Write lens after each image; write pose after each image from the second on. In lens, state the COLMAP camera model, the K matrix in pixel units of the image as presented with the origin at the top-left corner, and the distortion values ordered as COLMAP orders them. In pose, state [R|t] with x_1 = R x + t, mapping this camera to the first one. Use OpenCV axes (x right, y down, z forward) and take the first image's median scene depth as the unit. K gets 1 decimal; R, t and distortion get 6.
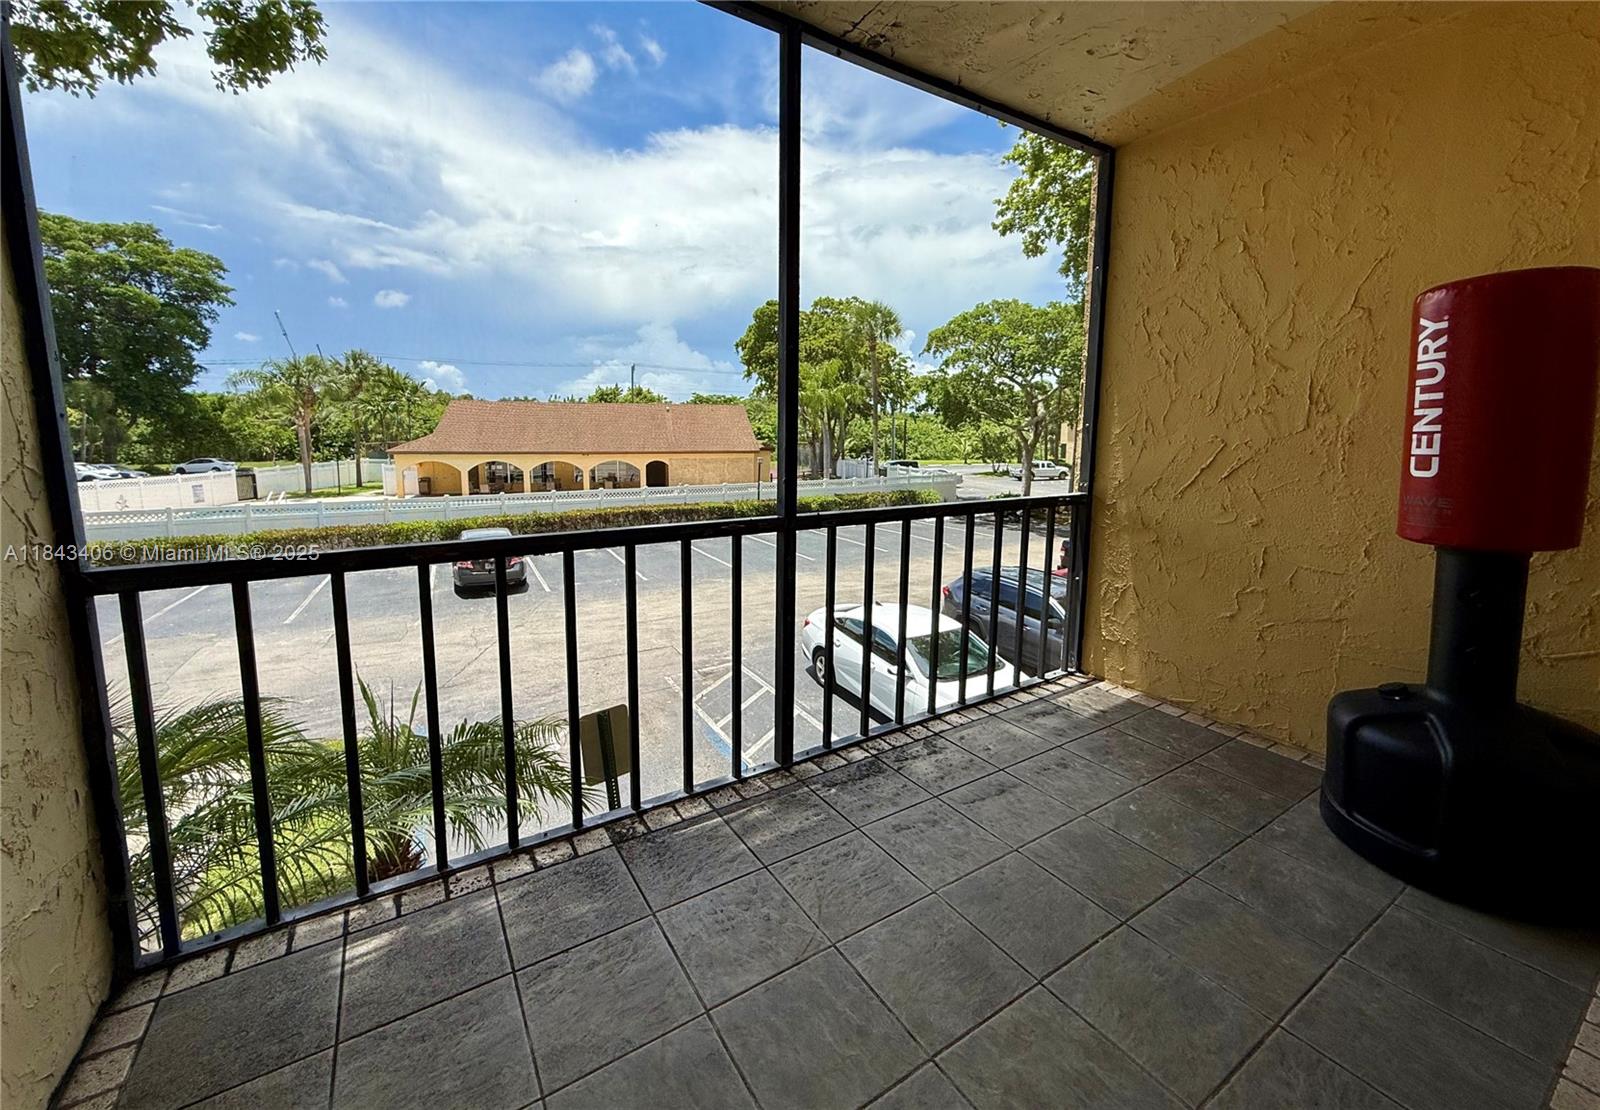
lens RADIAL K [[634.2, 0, 800.4], [0, 634.2, 510.6], [0, 0, 1]] dist [-0.000627, -0.000101]
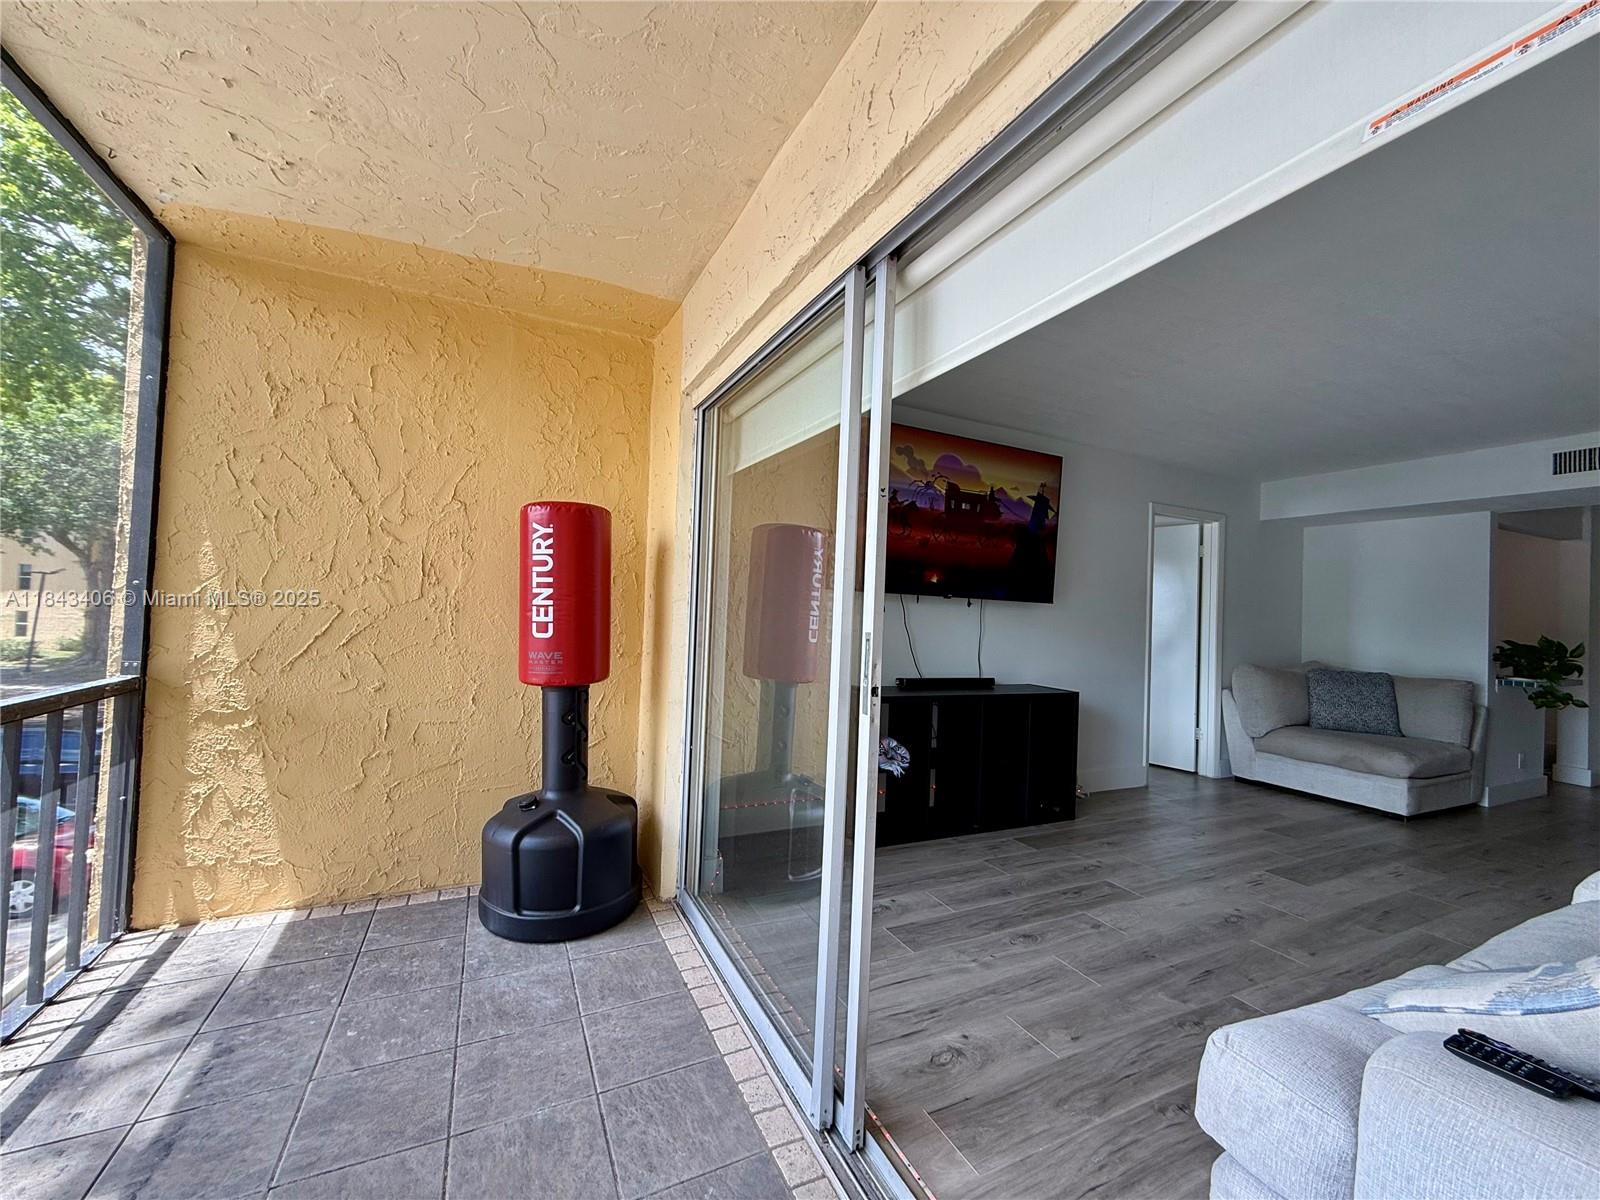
lens RADIAL K [[632.9, 0, 793.4], [0, 632.9, 600.0], [0, 0, 1]] dist [0.000629, 0.000564]
pose [[0.123206, 0.017276, 0.992231, -0.283954], [0.088014, 0.995718, -0.028265, -0.043694], [-0.988470, 0.090812, 0.121158, 0.265167]]
